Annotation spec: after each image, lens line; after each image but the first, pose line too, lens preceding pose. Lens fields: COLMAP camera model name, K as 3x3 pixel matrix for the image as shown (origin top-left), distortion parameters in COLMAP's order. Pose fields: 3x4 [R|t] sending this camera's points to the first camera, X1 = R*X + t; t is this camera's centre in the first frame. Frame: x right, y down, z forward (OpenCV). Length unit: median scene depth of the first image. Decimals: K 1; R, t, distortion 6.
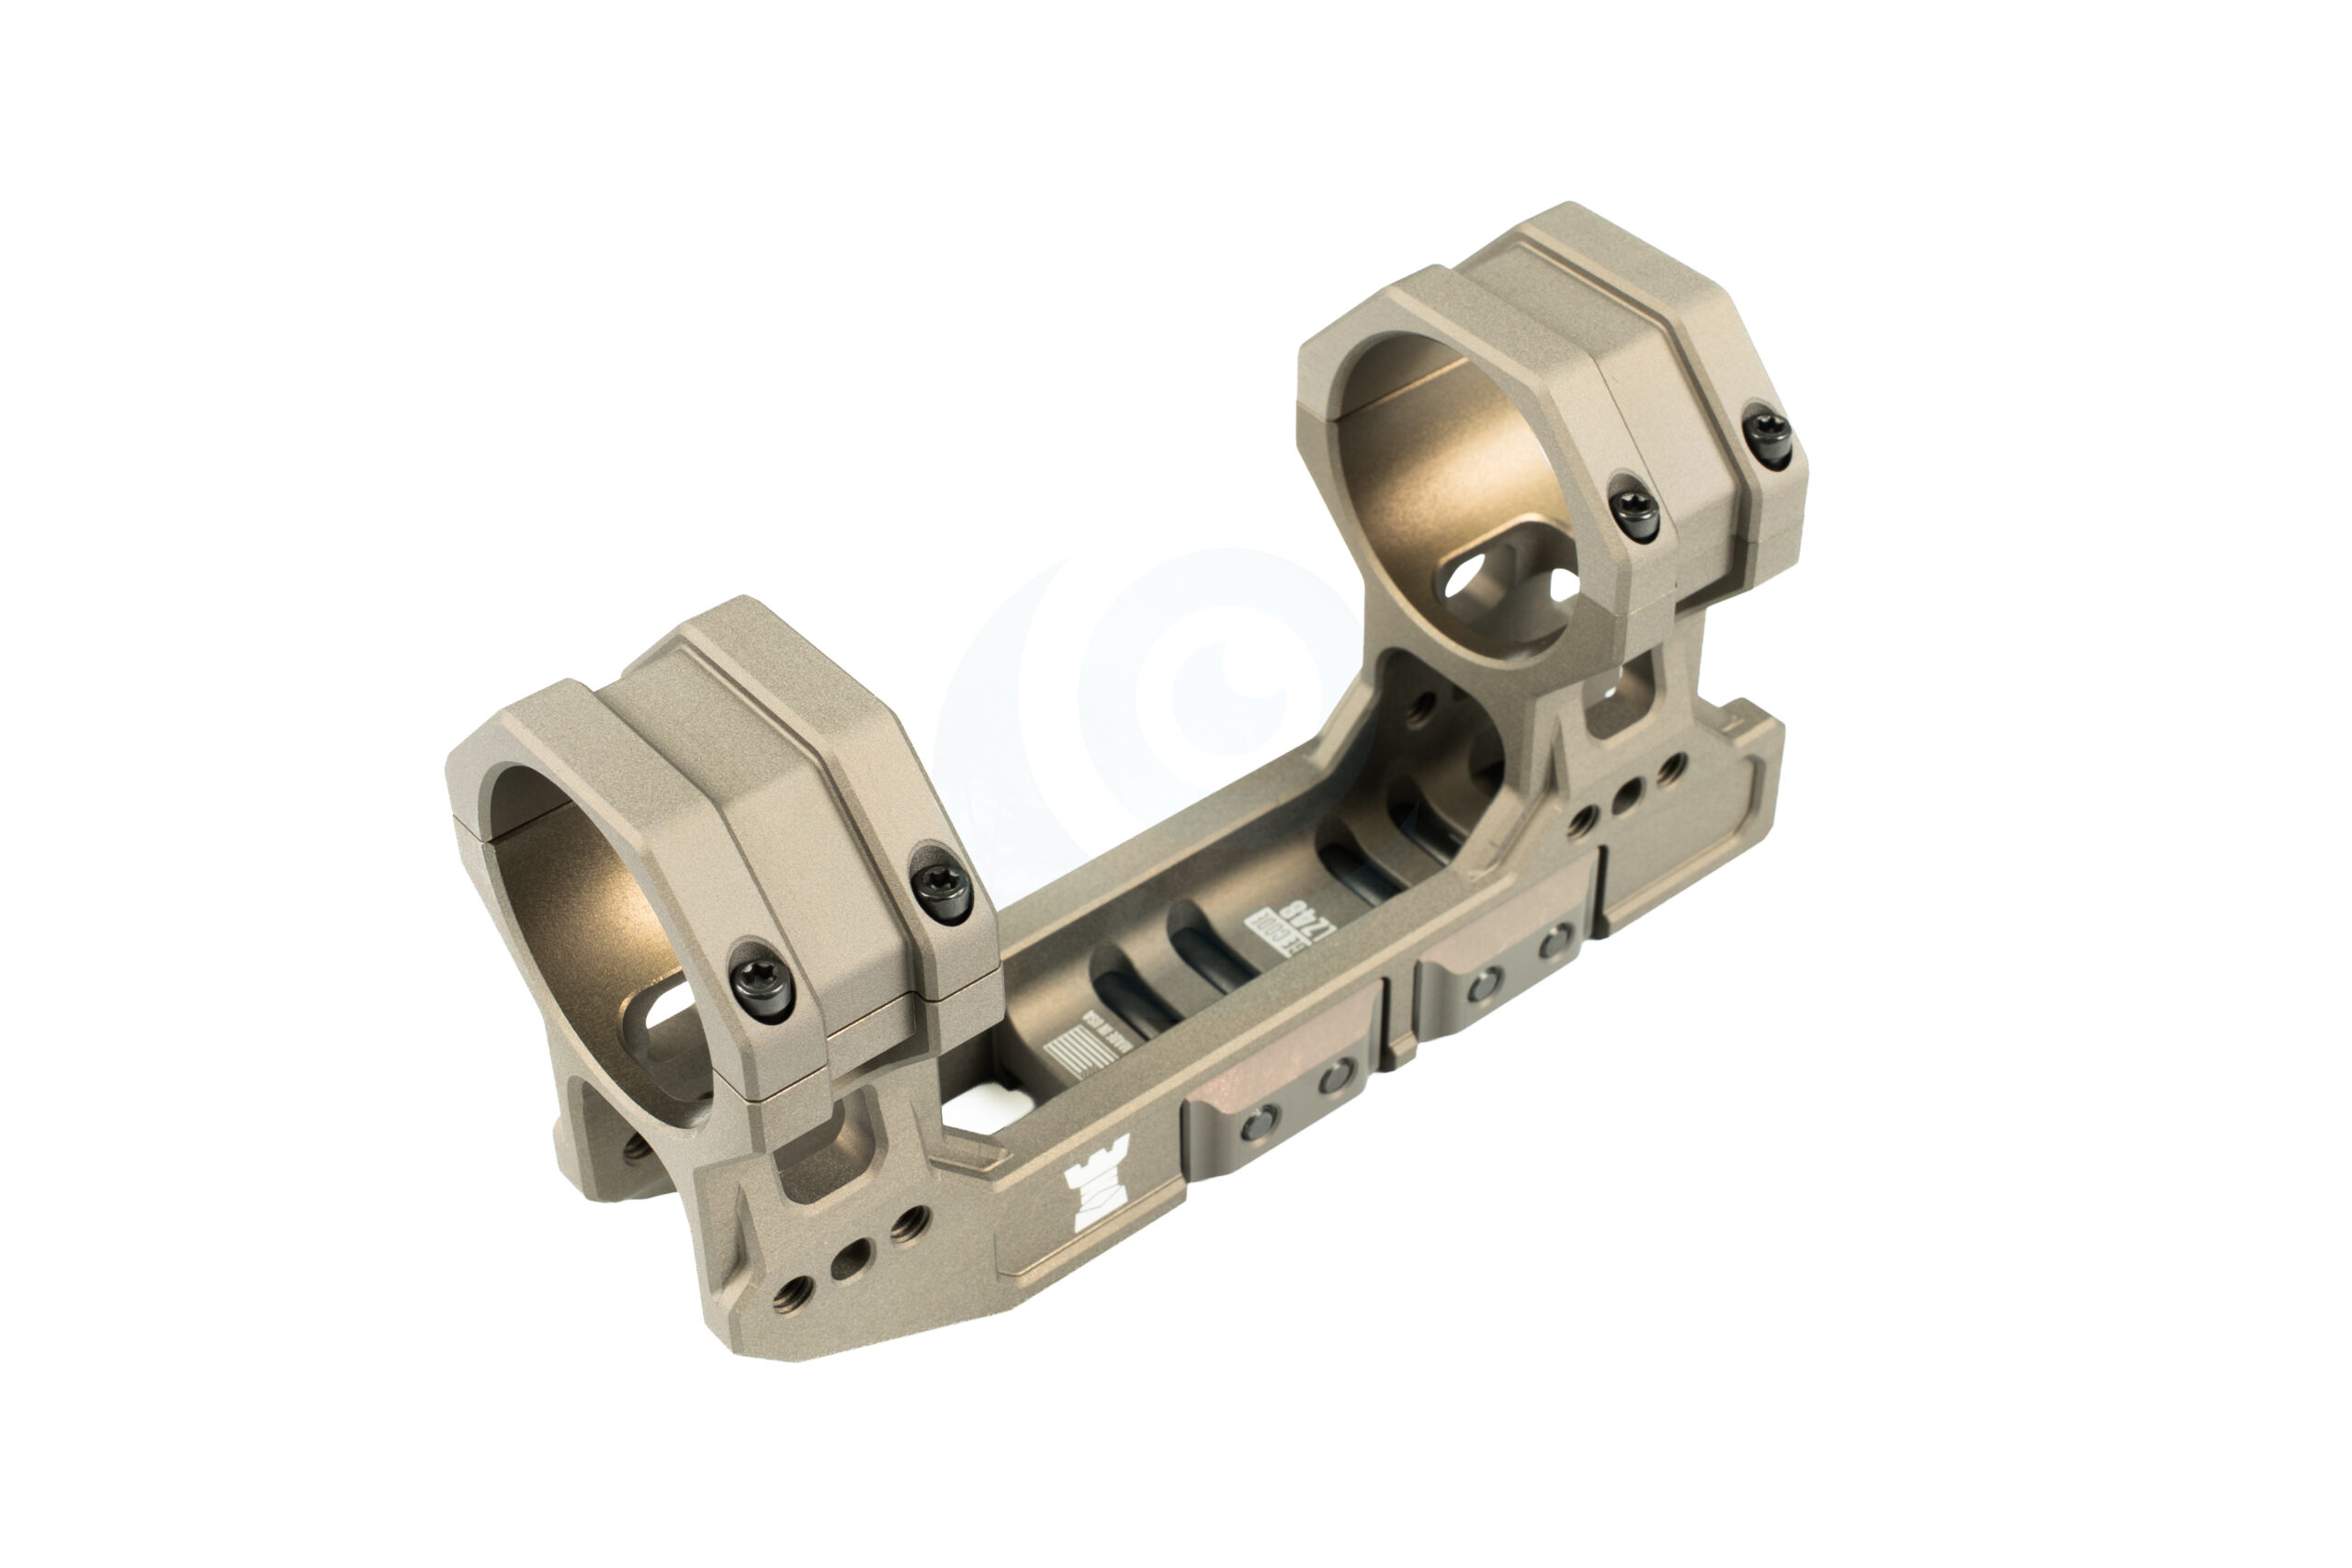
lens RADIAL K [[3575.7, 0, 1179.4], [0, 3575.7, 792.3], [0, 0, 1]] dist [0.225909, 0.000000]
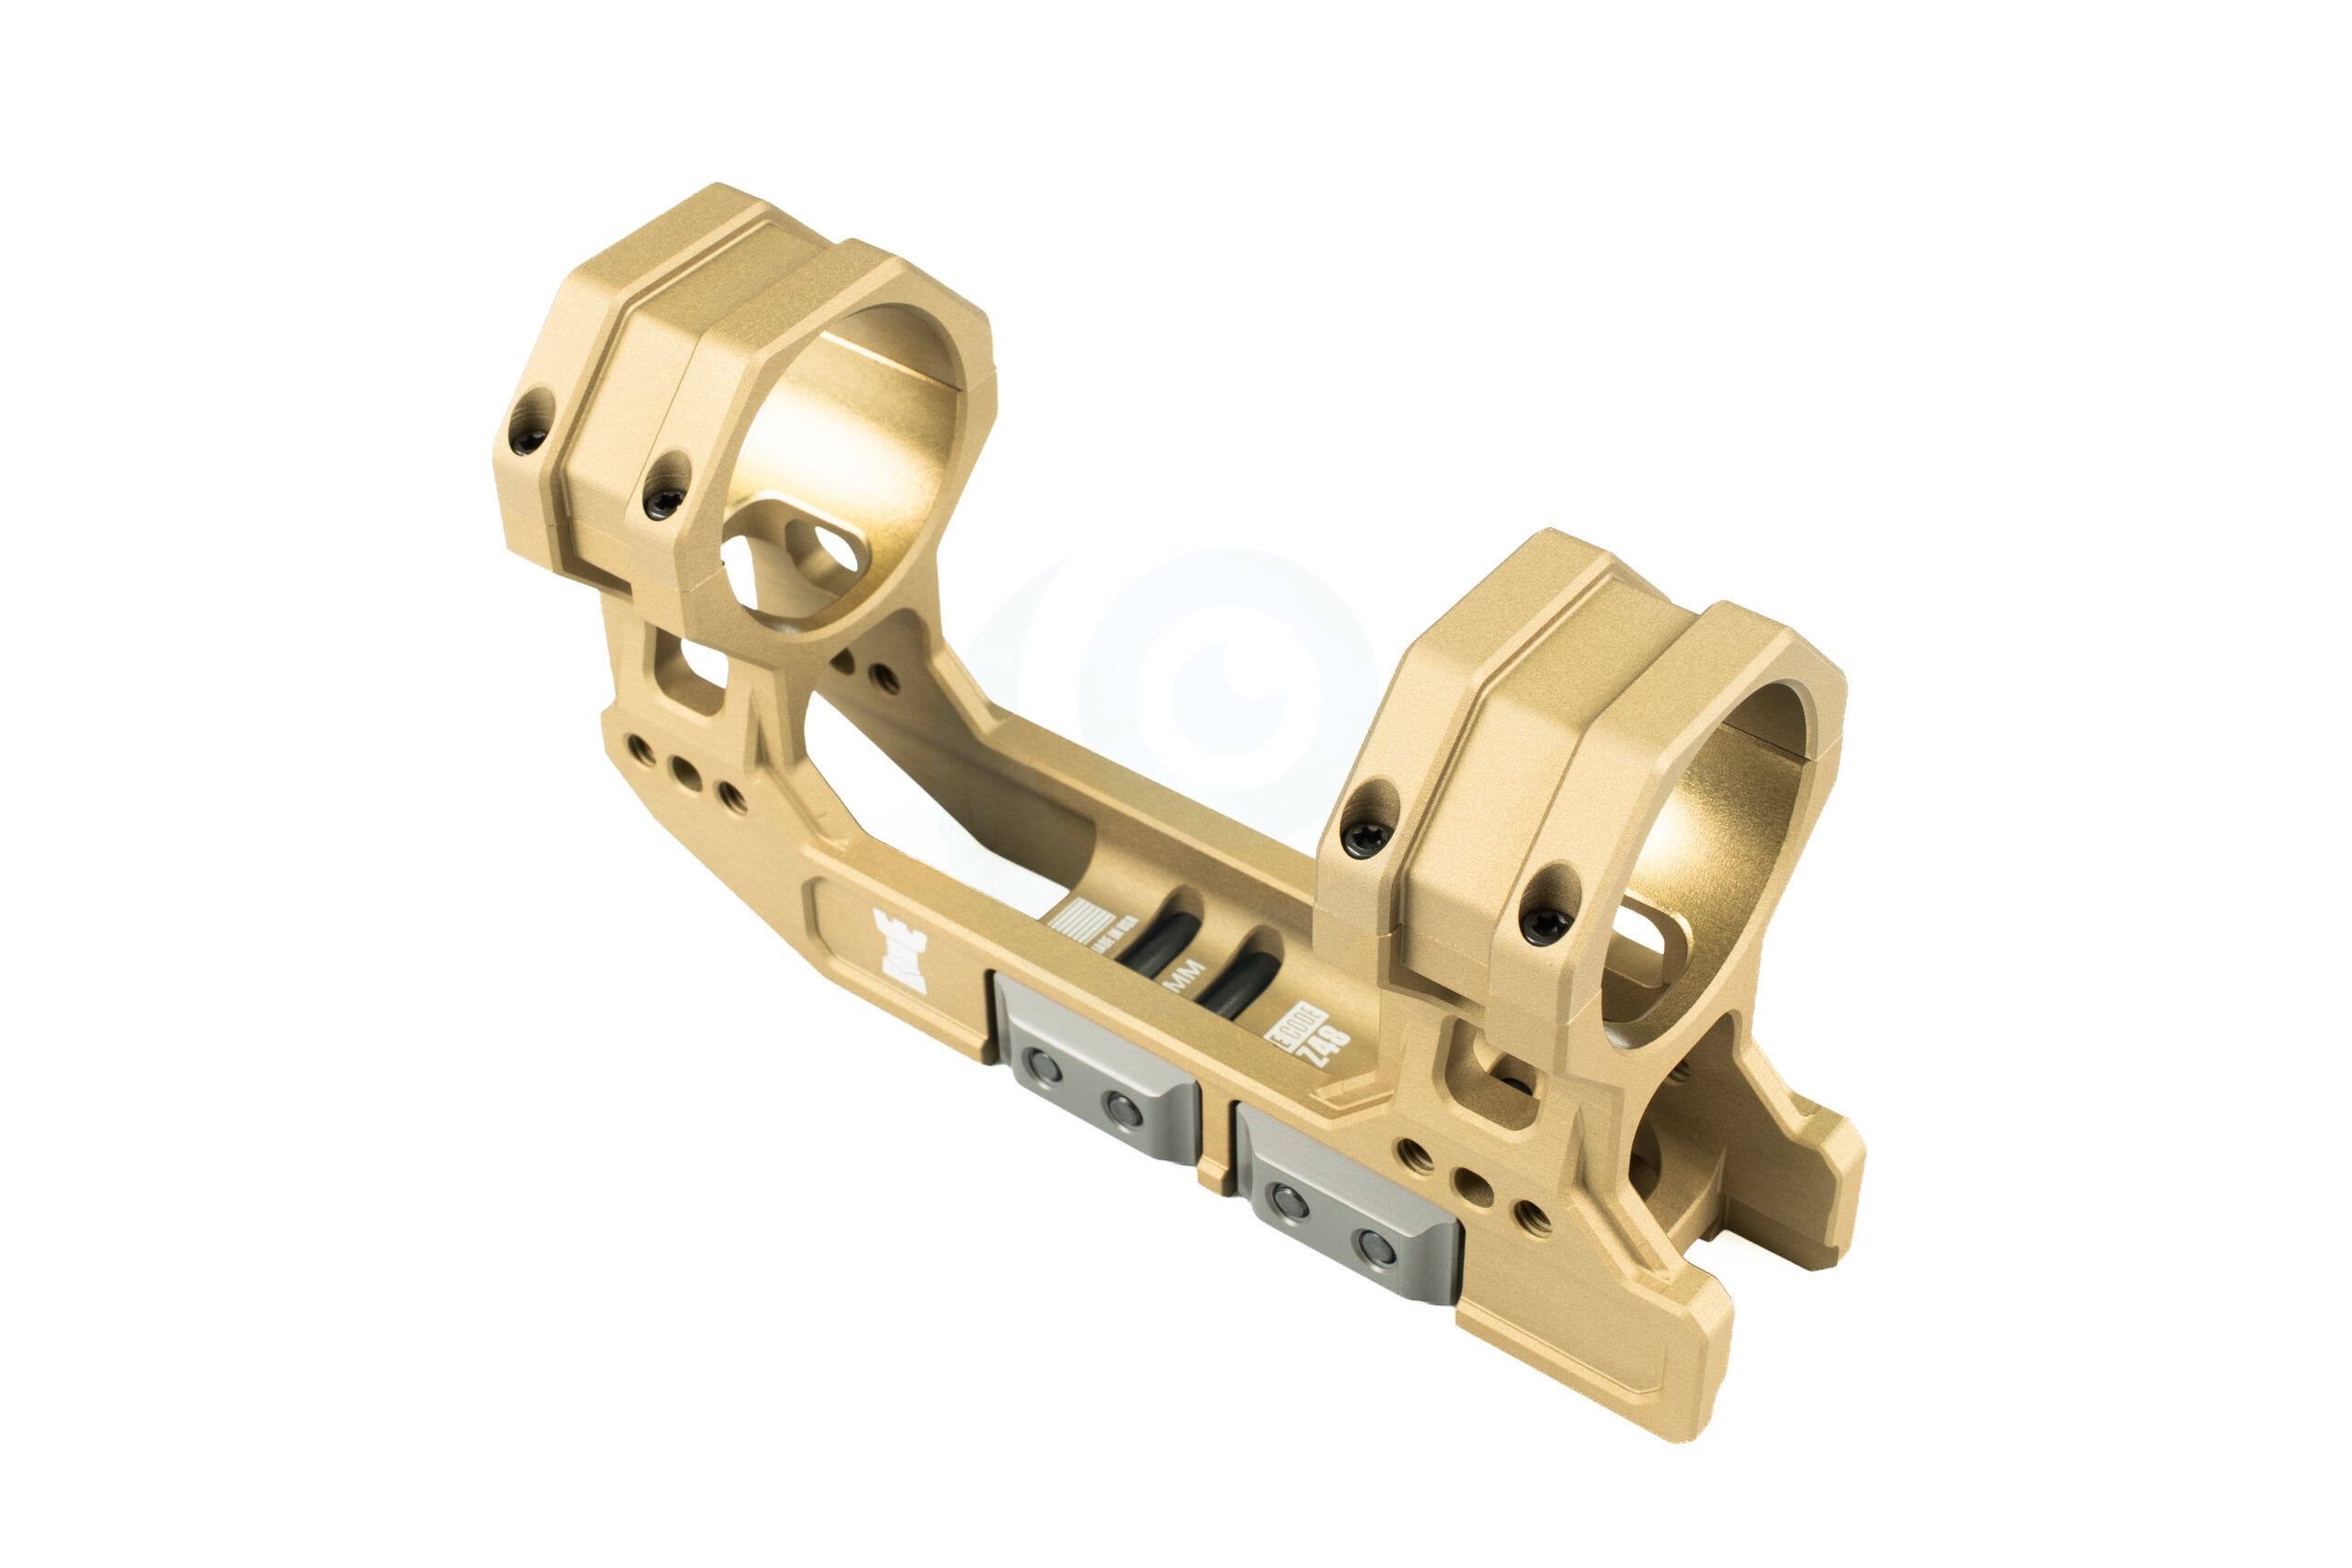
lens RADIAL K [[3575.7, 0, 1171.4], [0, 3575.7, 781.0], [0, 0, 1]] dist [0.225909, 0.000000]
pose [[0.230968, 0.646429, -0.727175, 0.714662], [-0.629405, 0.669206, 0.394984, -0.384399], [0.741959, 0.366459, 0.561431, 0.423420]]
